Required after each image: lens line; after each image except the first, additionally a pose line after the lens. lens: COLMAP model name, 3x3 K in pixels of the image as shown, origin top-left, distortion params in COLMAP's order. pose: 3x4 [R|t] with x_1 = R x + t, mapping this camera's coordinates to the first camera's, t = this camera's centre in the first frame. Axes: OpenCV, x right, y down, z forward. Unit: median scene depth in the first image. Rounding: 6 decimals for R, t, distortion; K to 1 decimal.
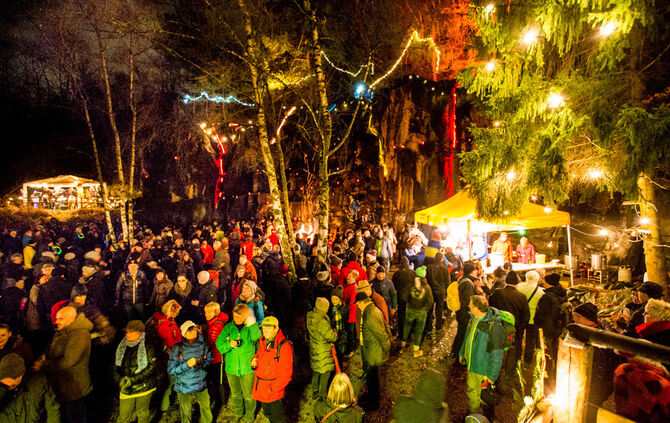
lens RADIAL K [[334.6, 0, 334.4], [0, 334.6, 223.5], [0, 0, 1]] dist [-0.058356, 0.023782]
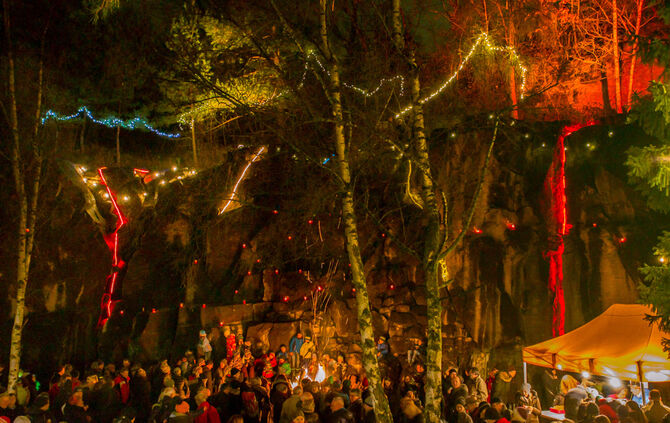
lens RADIAL K [[712.9, 0, 333.2], [0, 712.9, 227.1], [0, 0, 1]] dist [0.051321, 0.000000]
pose [[0.993607, 0.034643, 0.107447, -0.161568], [-0.013240, 0.980943, -0.193843, 0.005729], [-0.112115, 0.191182, 0.975131, -0.165456]]
